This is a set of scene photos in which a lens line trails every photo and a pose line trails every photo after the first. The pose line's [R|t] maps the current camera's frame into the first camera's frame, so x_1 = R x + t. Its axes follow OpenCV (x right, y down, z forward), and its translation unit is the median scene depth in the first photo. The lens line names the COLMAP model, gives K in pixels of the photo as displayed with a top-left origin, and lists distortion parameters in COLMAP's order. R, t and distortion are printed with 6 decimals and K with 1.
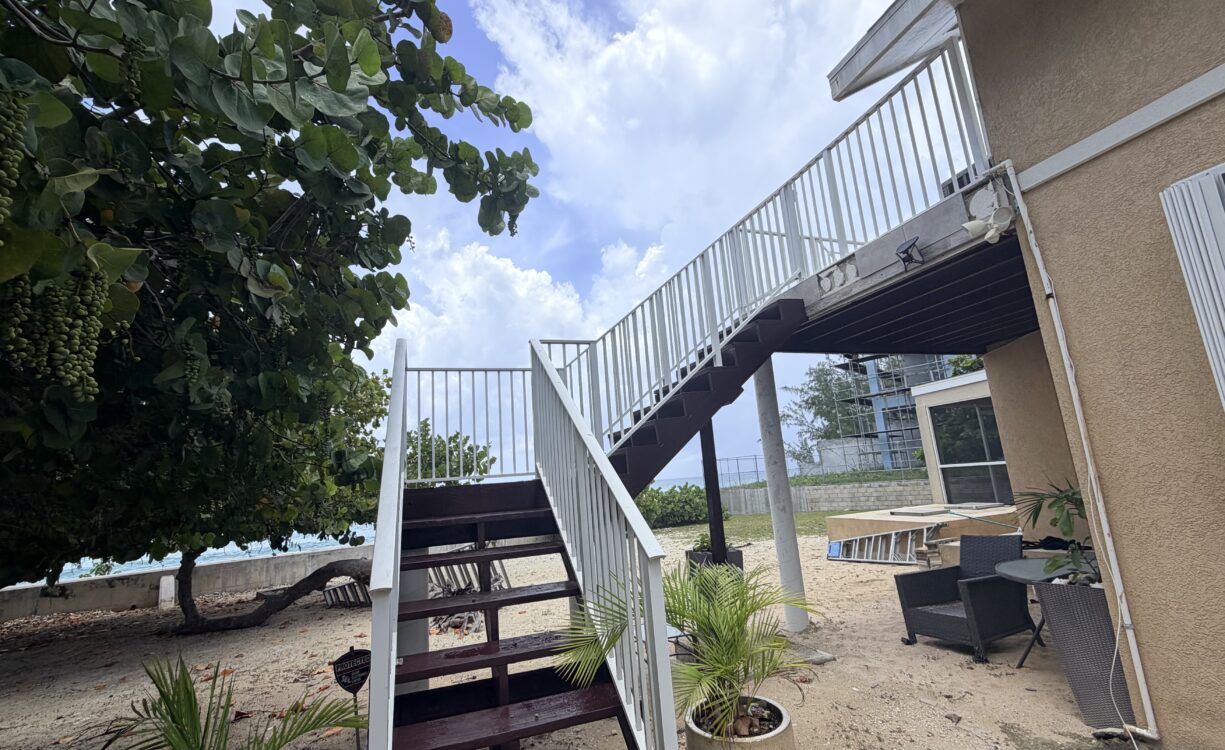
lens RADIAL K [[535.9, 0, 636.1], [0, 535.9, 360.2], [0, 0, 1]] dist [-0.000247, -0.000064]
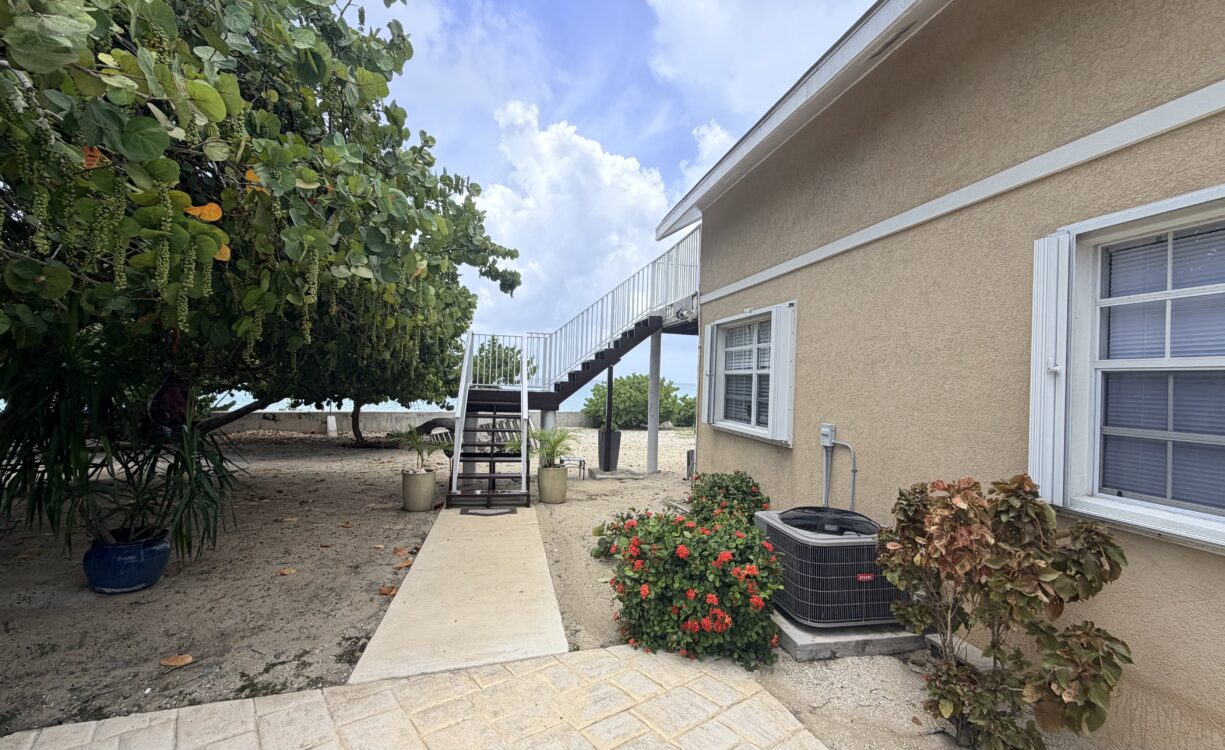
lens RADIAL K [[552.4, 0, 628.9], [0, 552.4, 376.1], [0, 0, 1]] dist [-0.000227, 0.000009]
pose [[0.983310, 0.108017, -0.146401, 0.218054], [-0.074238, 0.972859, 0.219166, -0.143827], [0.166101, -0.204639, 0.964641, -0.443938]]
